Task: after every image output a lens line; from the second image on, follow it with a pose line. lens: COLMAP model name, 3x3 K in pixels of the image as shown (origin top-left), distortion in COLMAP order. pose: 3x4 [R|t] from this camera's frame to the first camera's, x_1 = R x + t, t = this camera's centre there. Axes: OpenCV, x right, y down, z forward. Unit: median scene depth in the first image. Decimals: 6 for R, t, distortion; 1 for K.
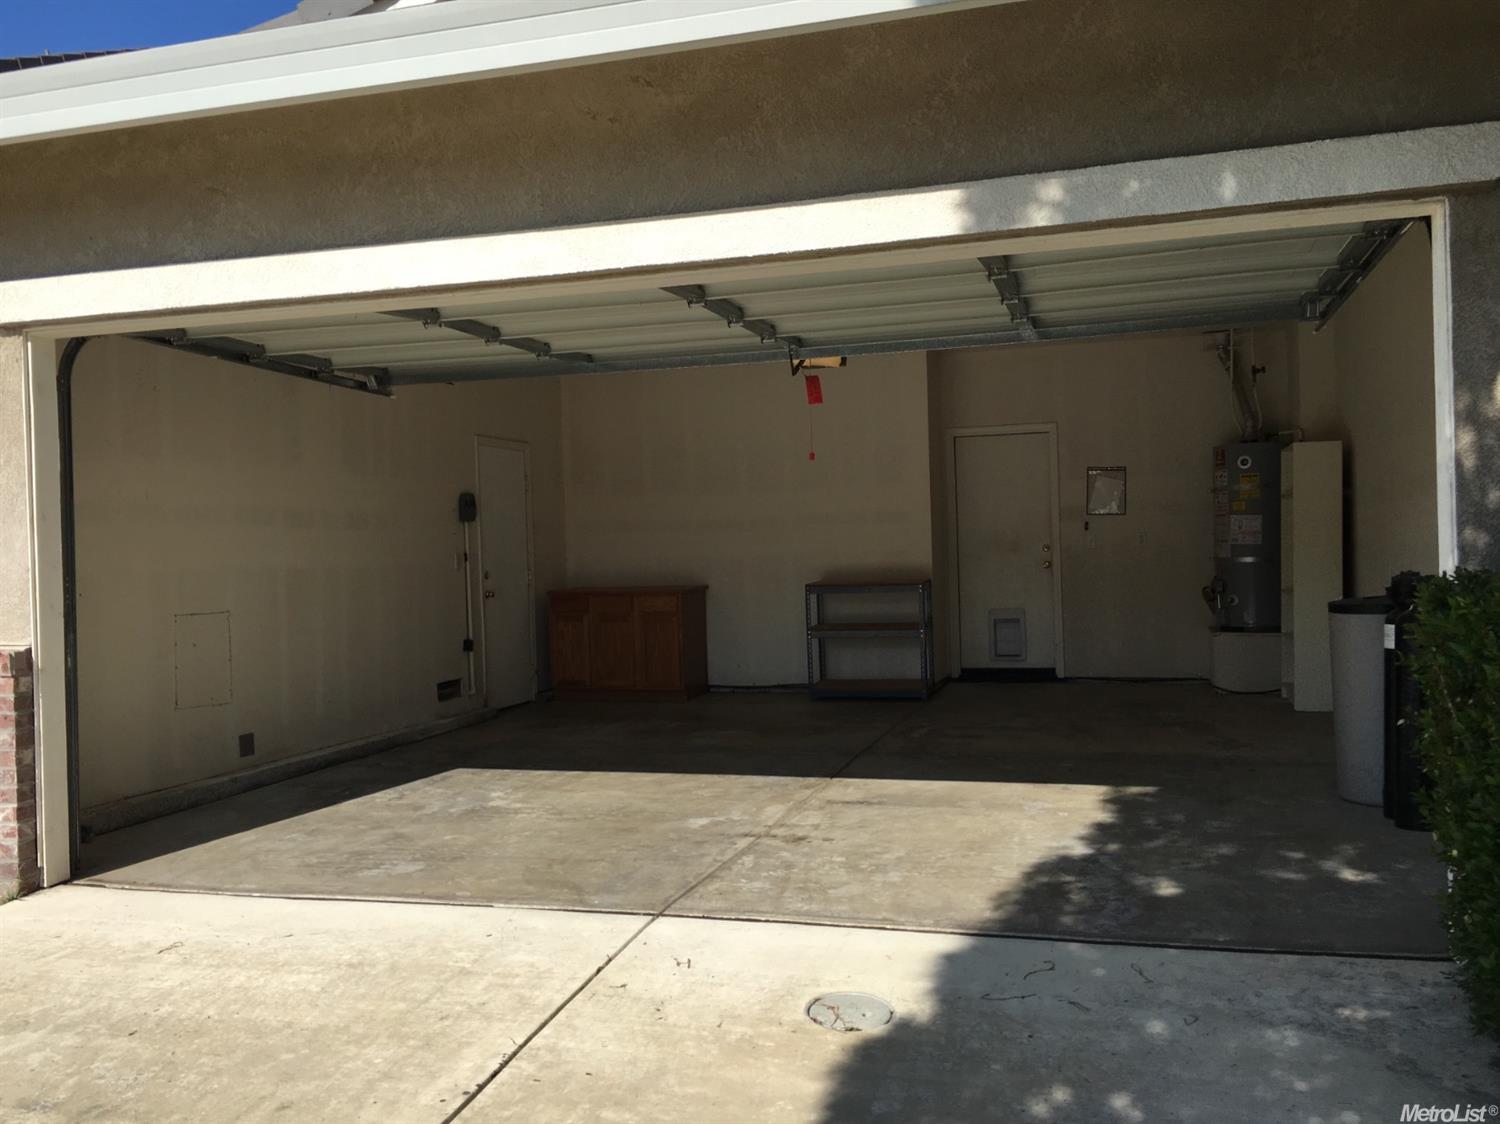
lens RADIAL K [[1267.2, 0, 741.7], [0, 1267.2, 559.2], [0, 0, 1]] dist [0.056576, -0.043522]
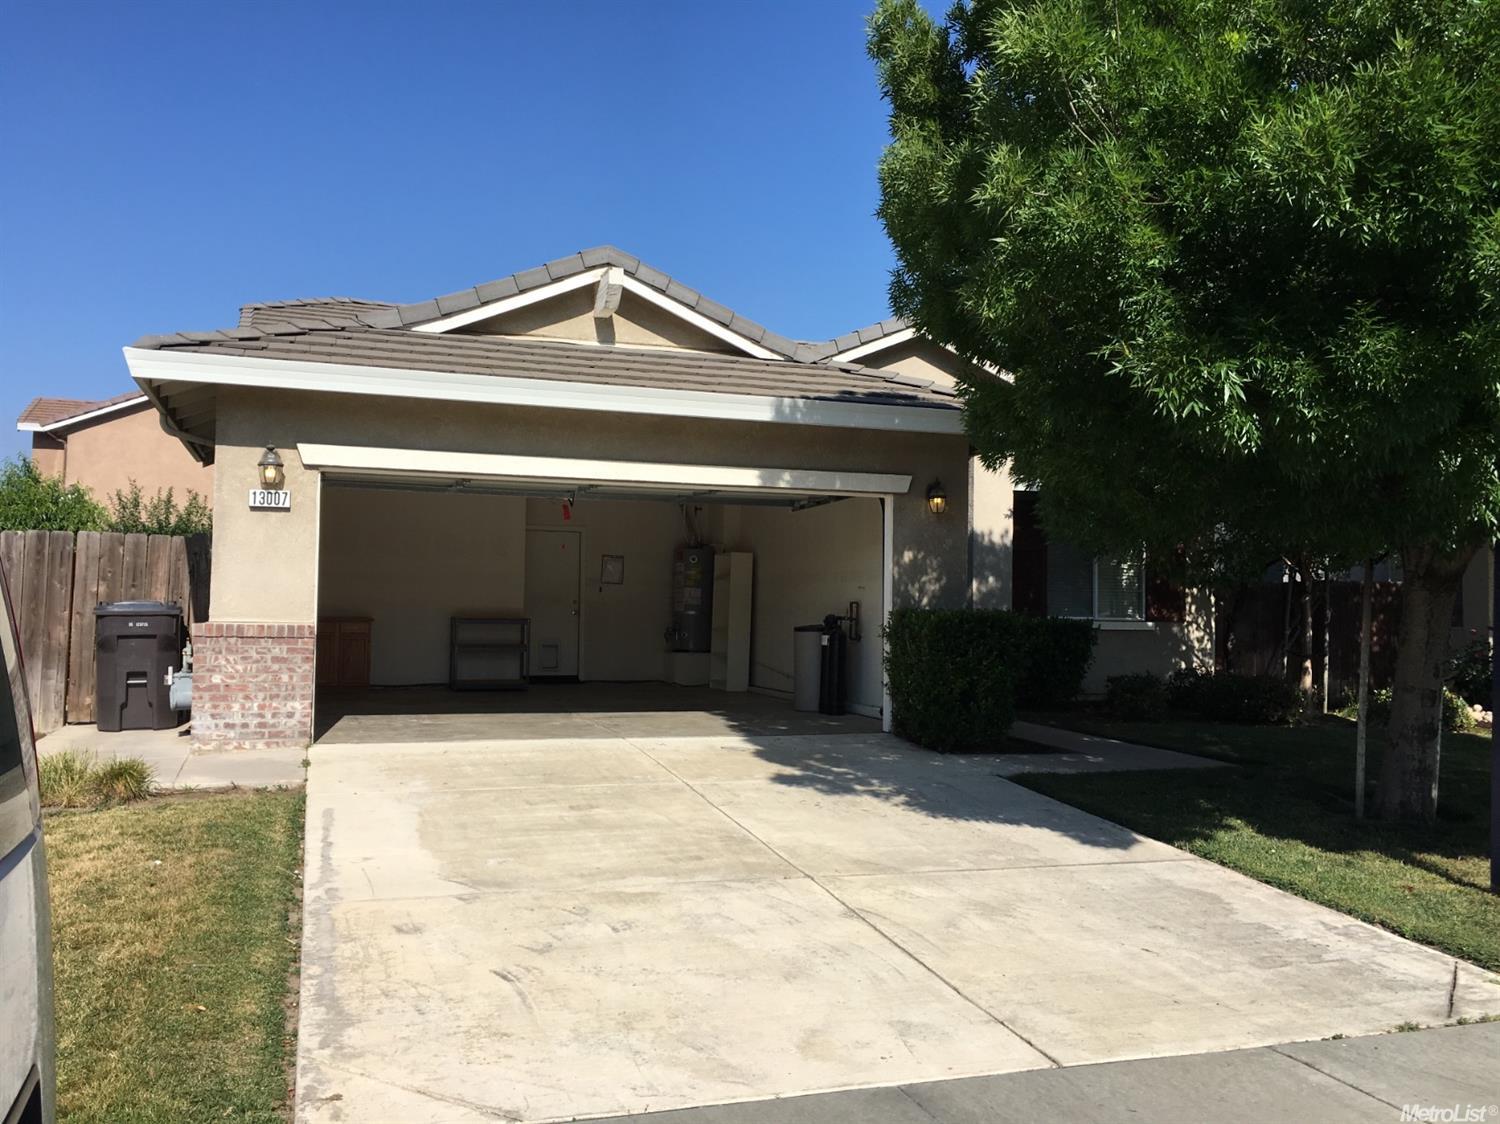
lens RADIAL K [[1267.2, 0, 756.9], [0, 1267.2, 558.5], [0, 0, 1]] dist [0.056576, -0.043522]
pose [[0.810325, 0.063900, 0.582487, -0.584681], [-0.032998, 0.997435, -0.063515, 0.034912], [-0.585051, 0.032247, 0.810355, -0.515983]]
